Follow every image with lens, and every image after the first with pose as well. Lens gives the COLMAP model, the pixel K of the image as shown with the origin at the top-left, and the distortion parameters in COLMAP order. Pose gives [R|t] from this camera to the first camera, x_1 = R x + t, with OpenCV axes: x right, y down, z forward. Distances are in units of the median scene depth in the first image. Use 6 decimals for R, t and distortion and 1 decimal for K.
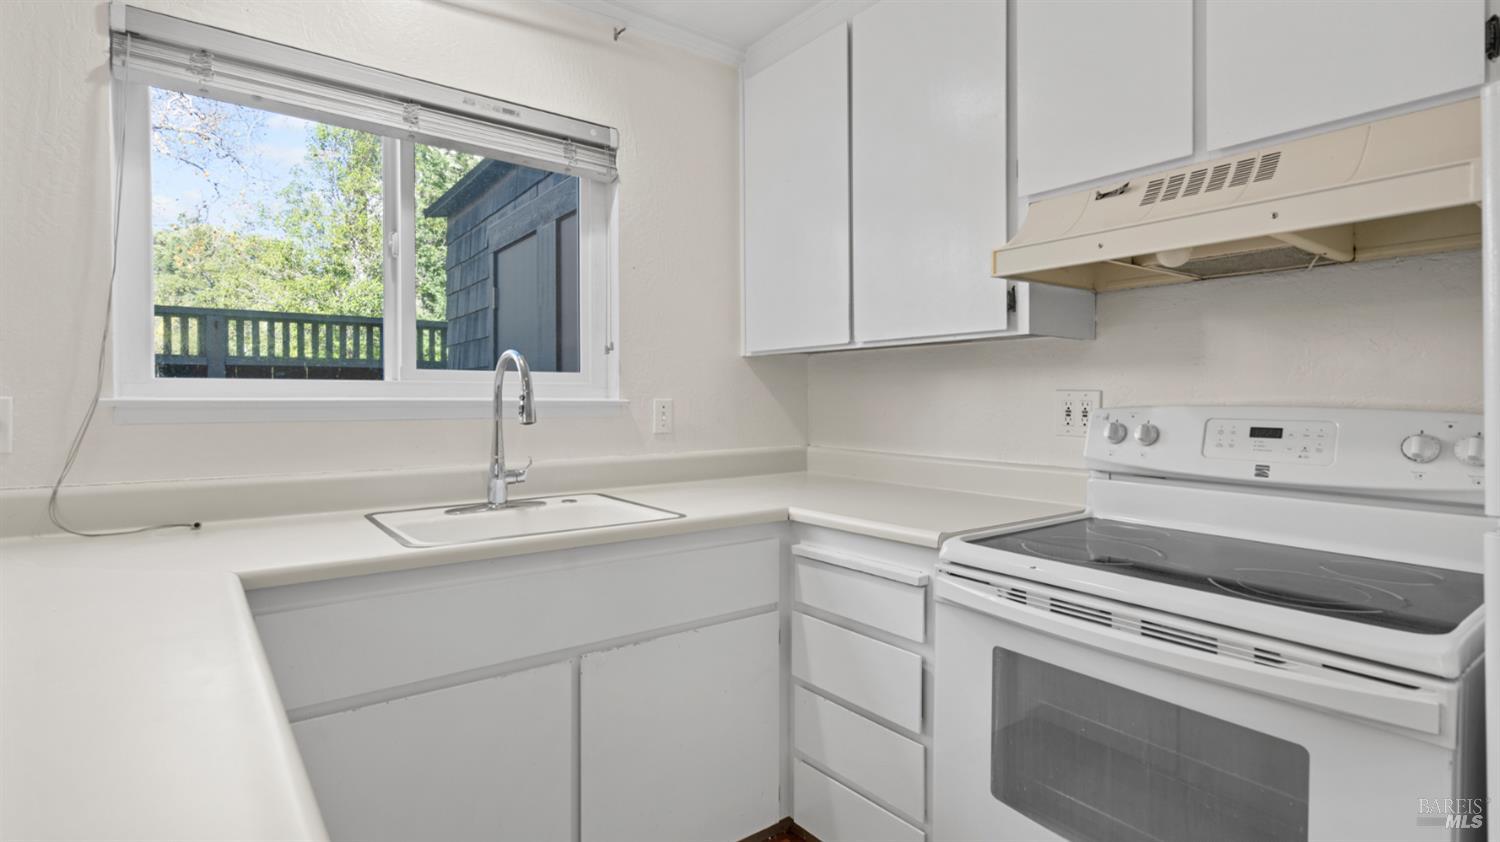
lens RADIAL K [[710.4, 0, 748.0], [0, 710.4, 402.9], [0, 0, 1]] dist [0.005551, 0.000798]
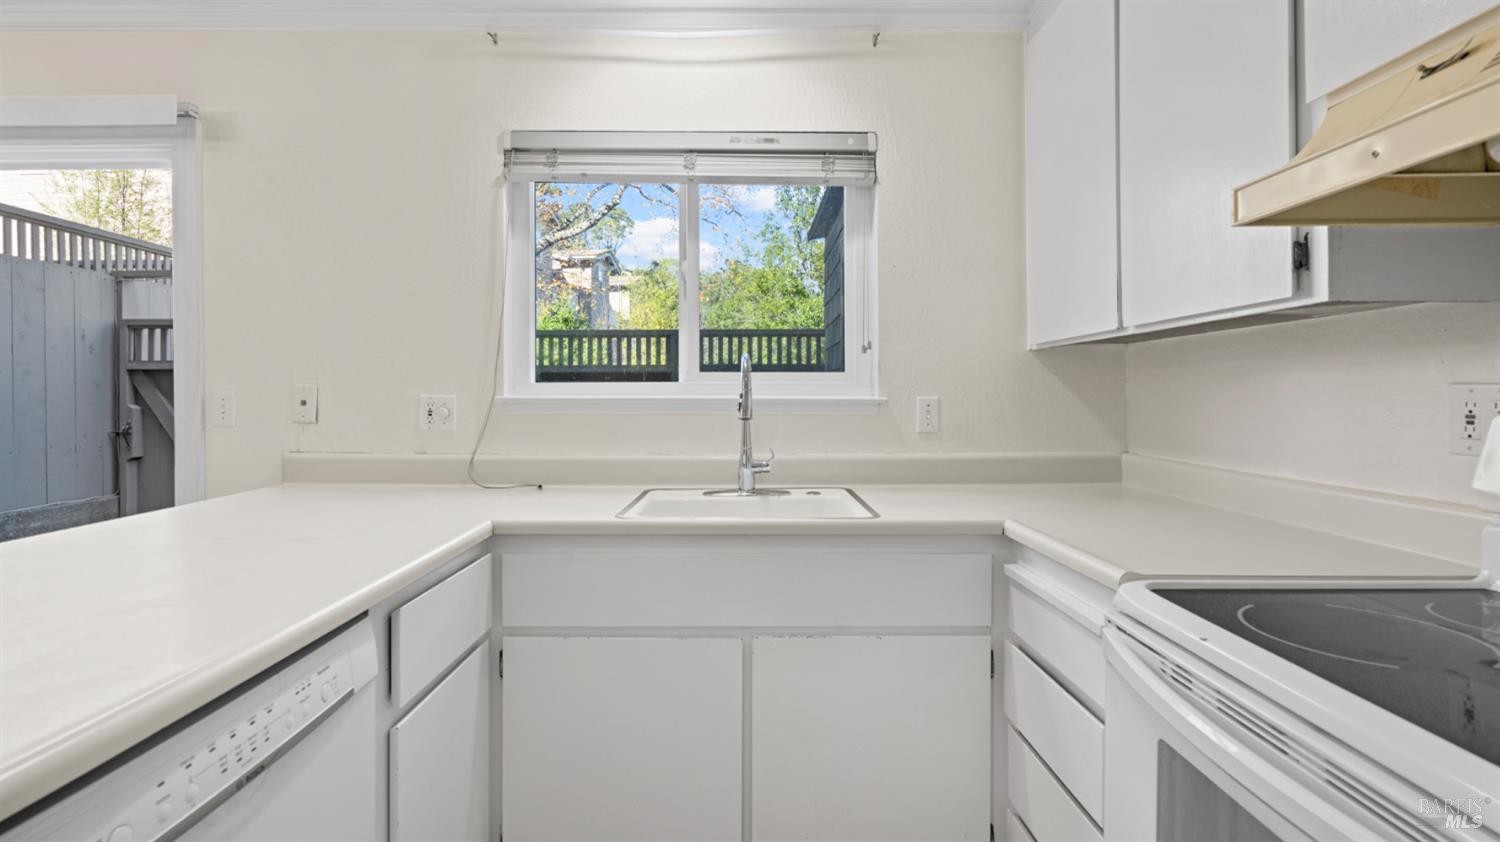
lens RADIAL K [[675.8, 0, 742.7], [0, 675.8, 394.8], [0, 0, 1]] dist [0.000087, 0.000326]
pose [[0.805575, -0.001879, -0.592491, 0.273327], [-0.003590, 0.999961, -0.008052, -0.000330], [0.592483, 0.008614, 0.805537, 0.127660]]
